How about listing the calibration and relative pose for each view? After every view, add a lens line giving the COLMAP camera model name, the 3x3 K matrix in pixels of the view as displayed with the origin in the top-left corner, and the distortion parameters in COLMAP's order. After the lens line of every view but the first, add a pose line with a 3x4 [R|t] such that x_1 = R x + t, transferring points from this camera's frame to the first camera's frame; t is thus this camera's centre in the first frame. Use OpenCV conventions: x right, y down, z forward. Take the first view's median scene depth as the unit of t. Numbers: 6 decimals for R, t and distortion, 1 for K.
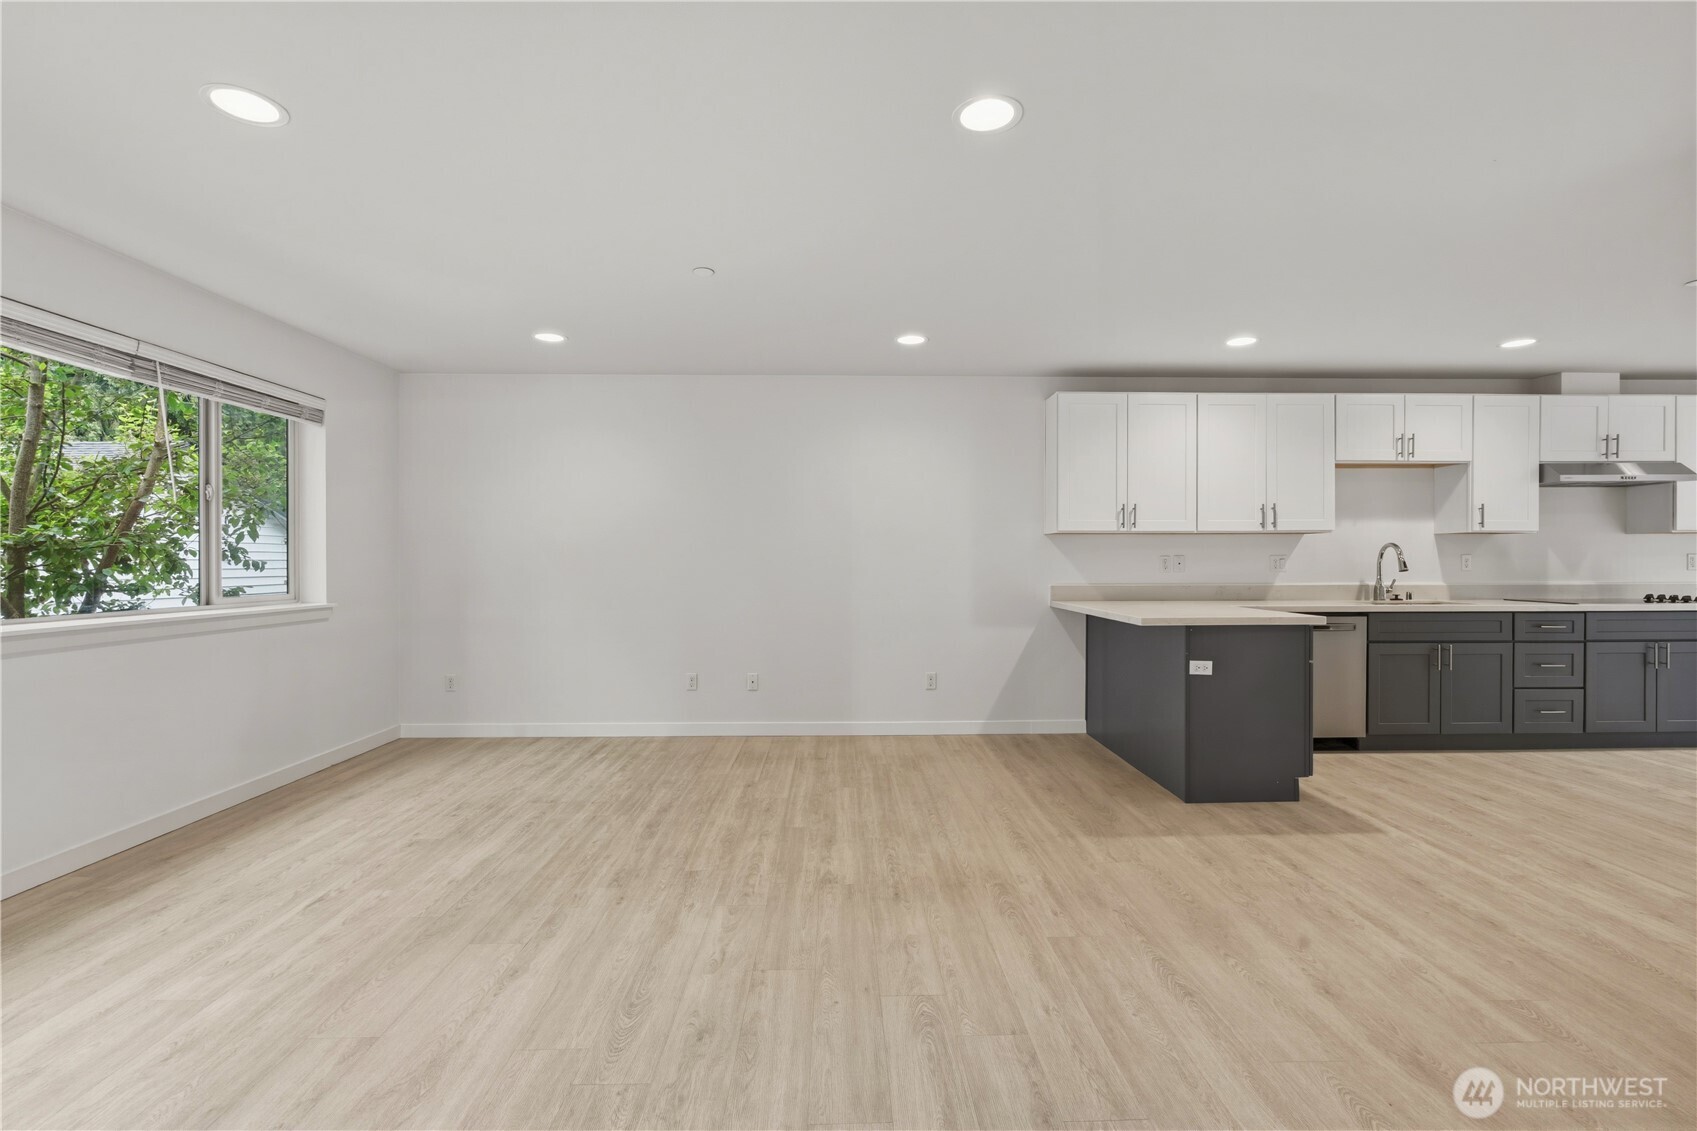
lens RADIAL K [[781.3, 0, 854.4], [0, 781.3, 560.8], [0, 0, 1]] dist [-0.002469, 0.000261]
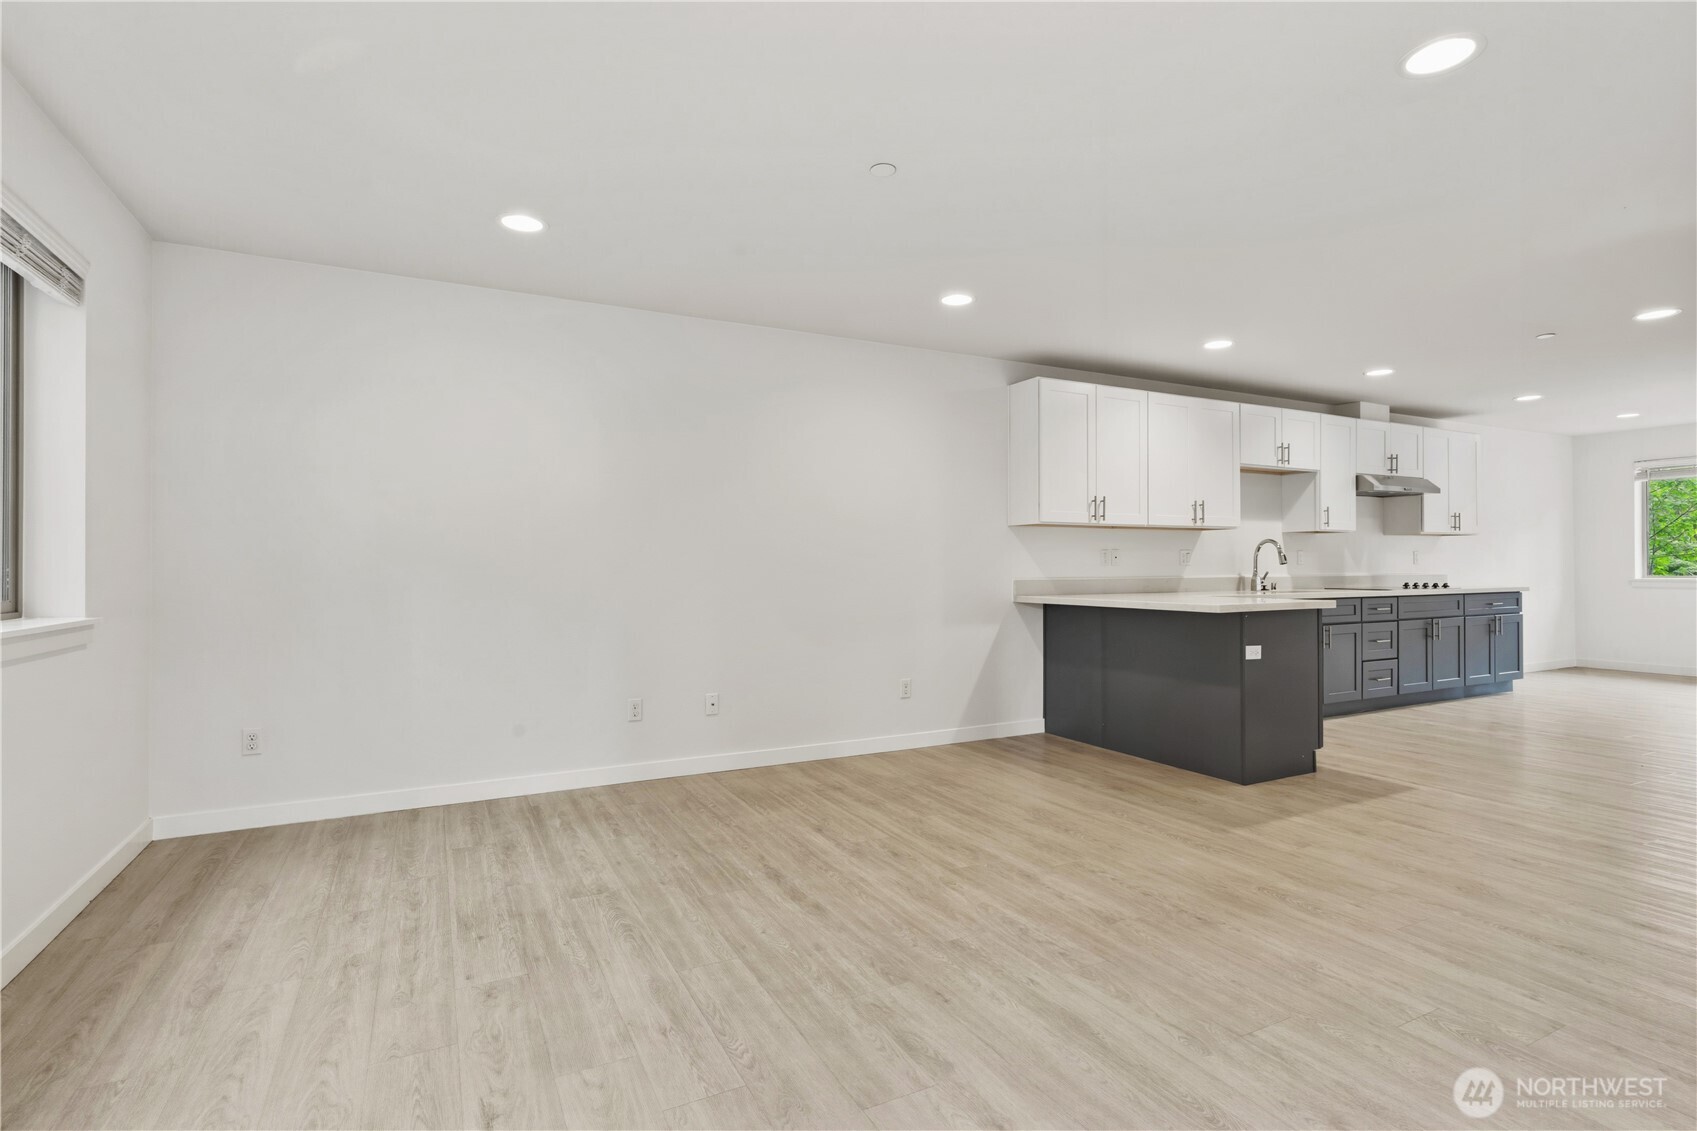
lens RADIAL K [[835.0, 0, 855.2], [0, 835.0, 563.8], [0, 0, 1]] dist [0.001906, -0.000186]
pose [[0.898154, -0.000306, 0.439680, -0.508369], [0.003701, 0.999970, -0.006863, 0.024848], [-0.439665, 0.007792, 0.898128, 0.234872]]
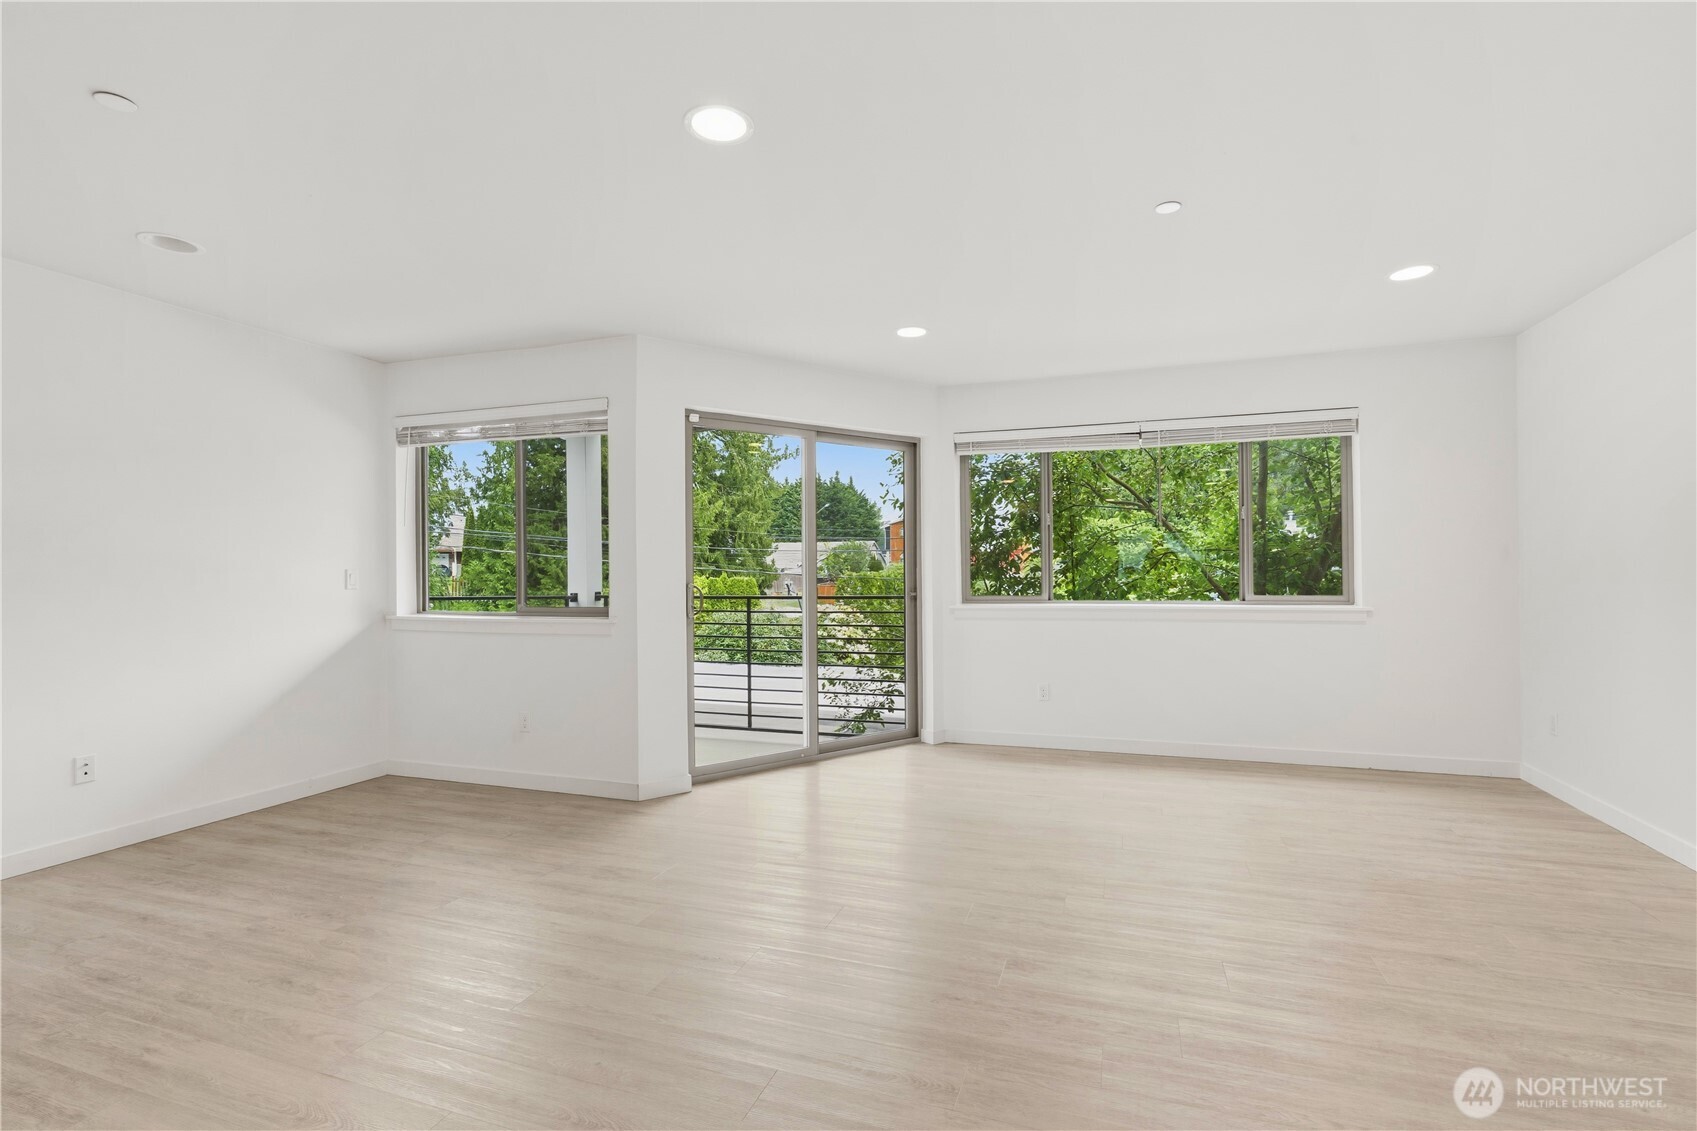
lens RADIAL K [[773.5, 0, 847.1], [0, 773.5, 569.2], [0, 0, 1]] dist [-0.003234, 0.001128]
pose [[-0.359163, 0.003118, -0.933270, 0.584238], [0.009644, 0.999953, -0.000371, -0.000660], [0.933225, -0.009134, -0.359177, 0.850530]]
